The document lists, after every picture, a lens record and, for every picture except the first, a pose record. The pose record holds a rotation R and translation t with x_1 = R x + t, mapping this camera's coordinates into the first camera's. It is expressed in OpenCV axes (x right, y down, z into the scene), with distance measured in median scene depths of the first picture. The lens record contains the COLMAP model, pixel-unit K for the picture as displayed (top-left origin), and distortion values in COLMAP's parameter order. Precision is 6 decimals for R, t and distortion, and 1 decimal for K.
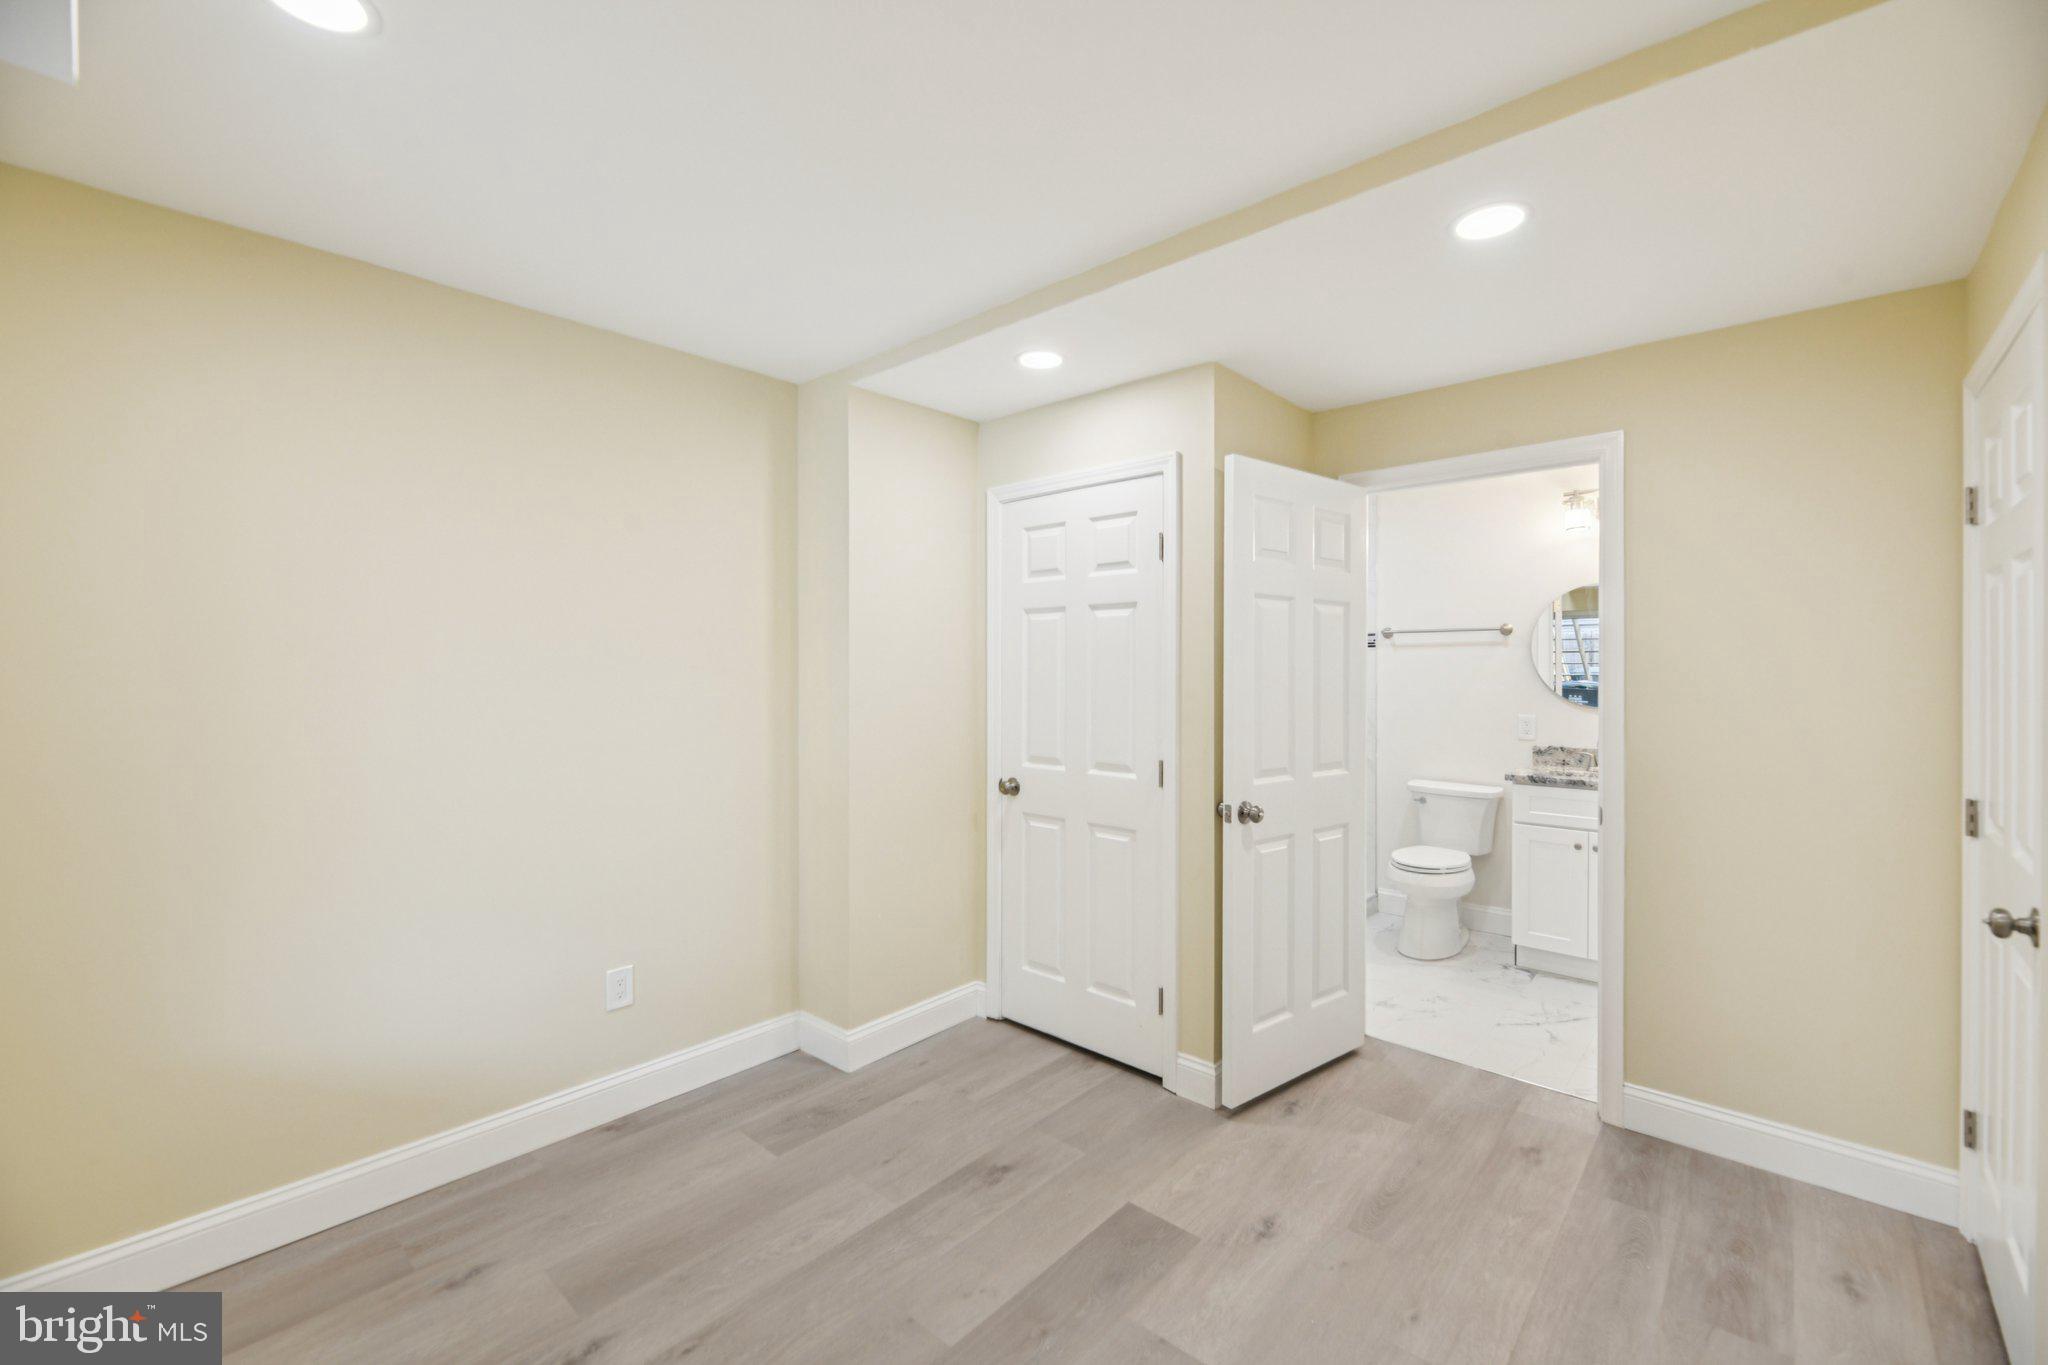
lens RADIAL K [[832.0, 0, 1021.9], [0, 832.0, 677.5], [0, 0, 1]] dist [-0.012815, -0.001487]
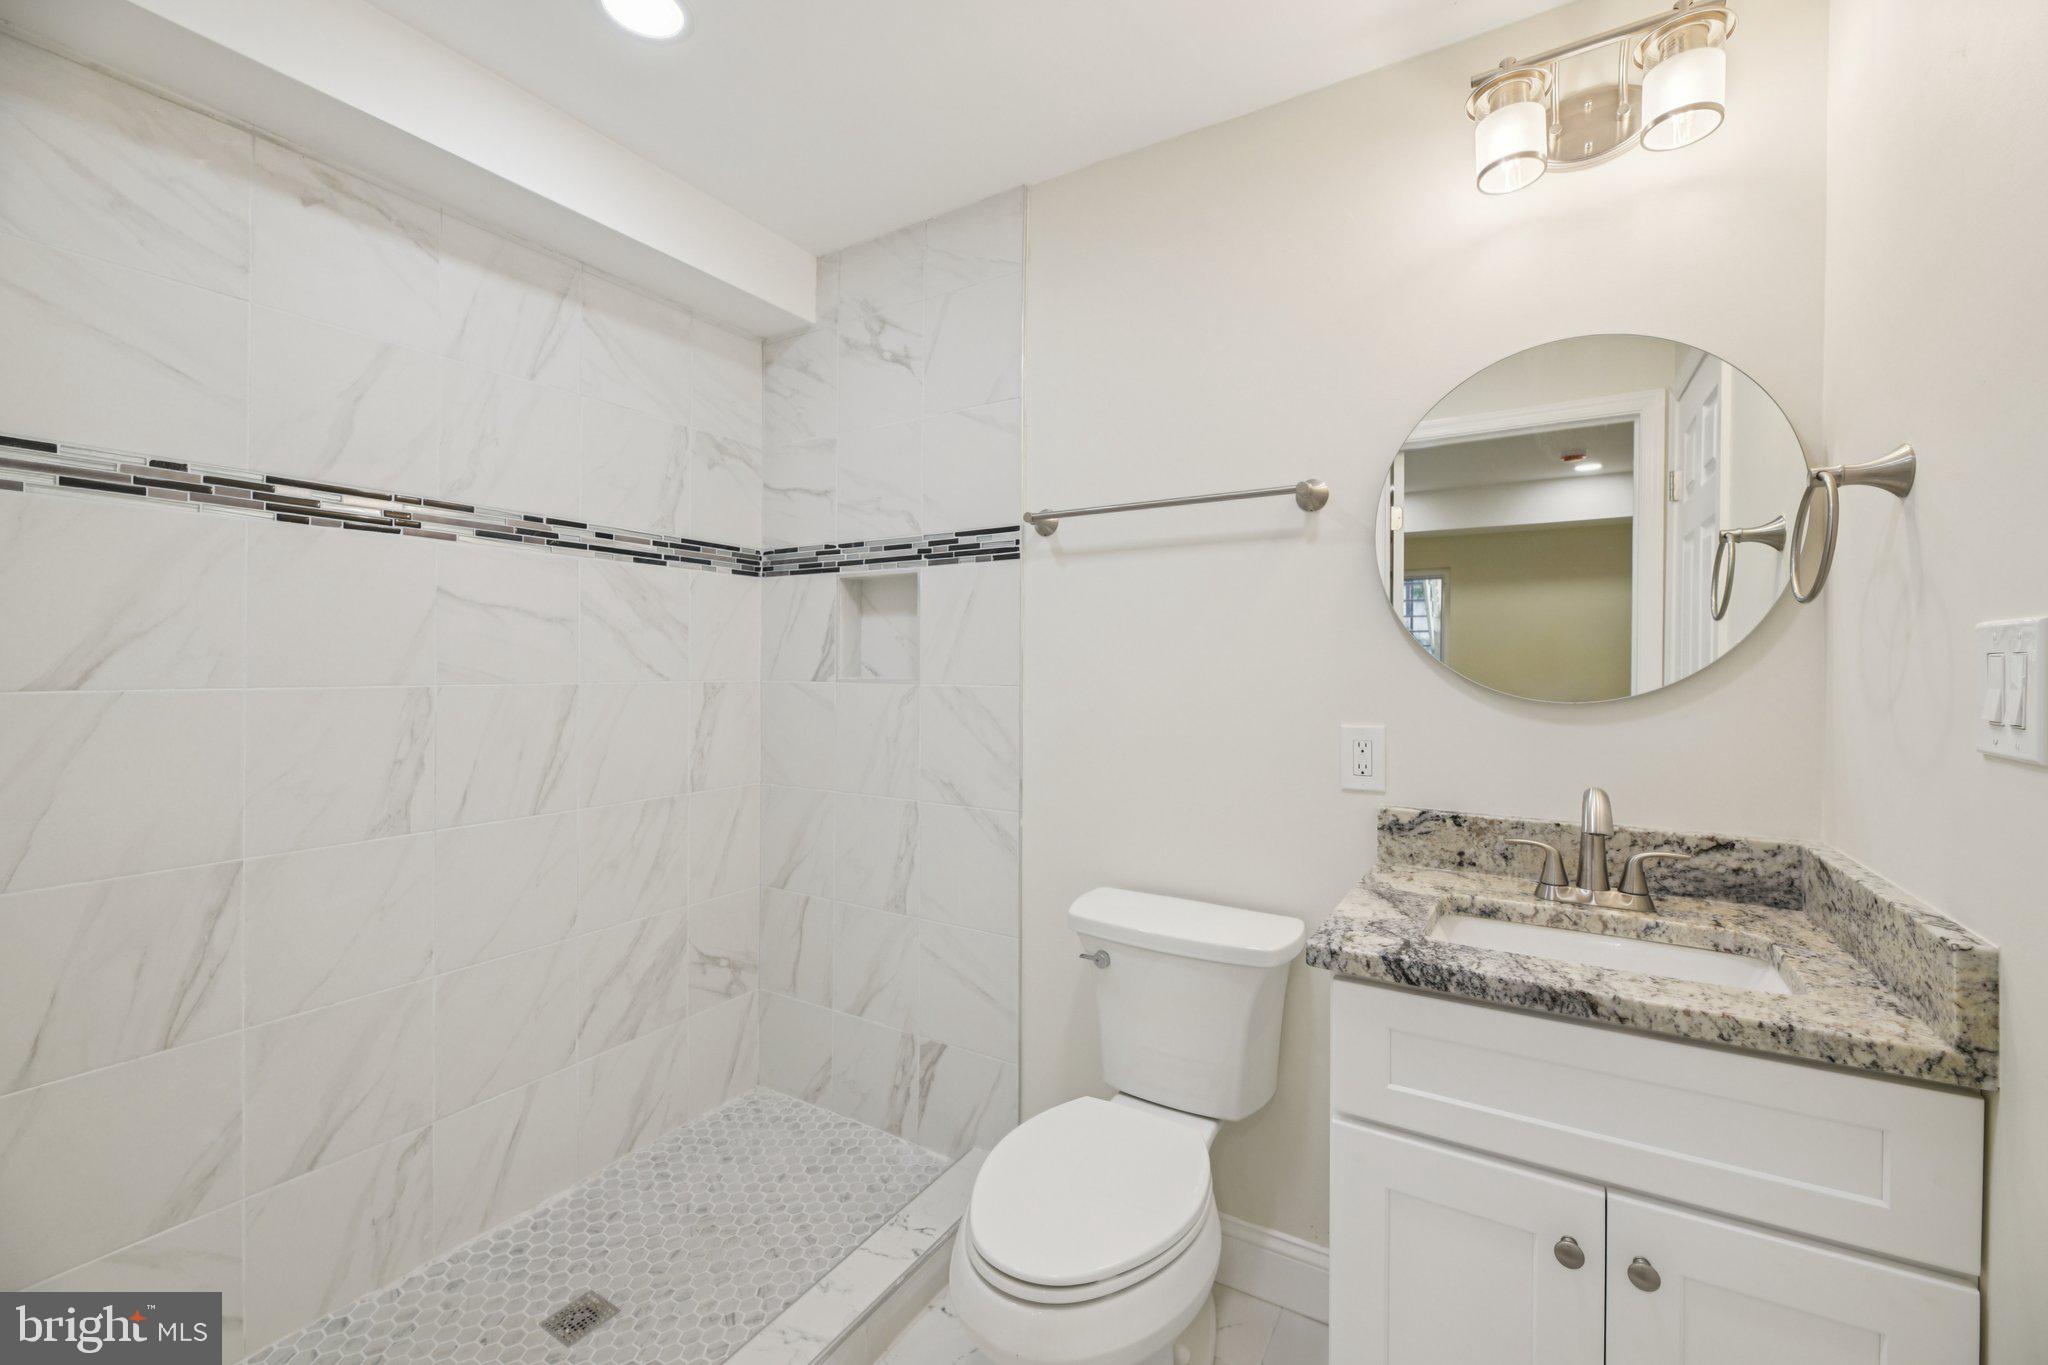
lens RADIAL K [[832.0, 0, 1042.6], [0, 832.0, 664.7], [0, 0, 1]] dist [-0.012815, -0.001487]
pose [[0.977583, 0.003593, 0.210518, 0.394889], [-0.001302, 0.999938, -0.011021, 0.023314], [-0.210544, 0.010500, 0.977528, 0.672568]]
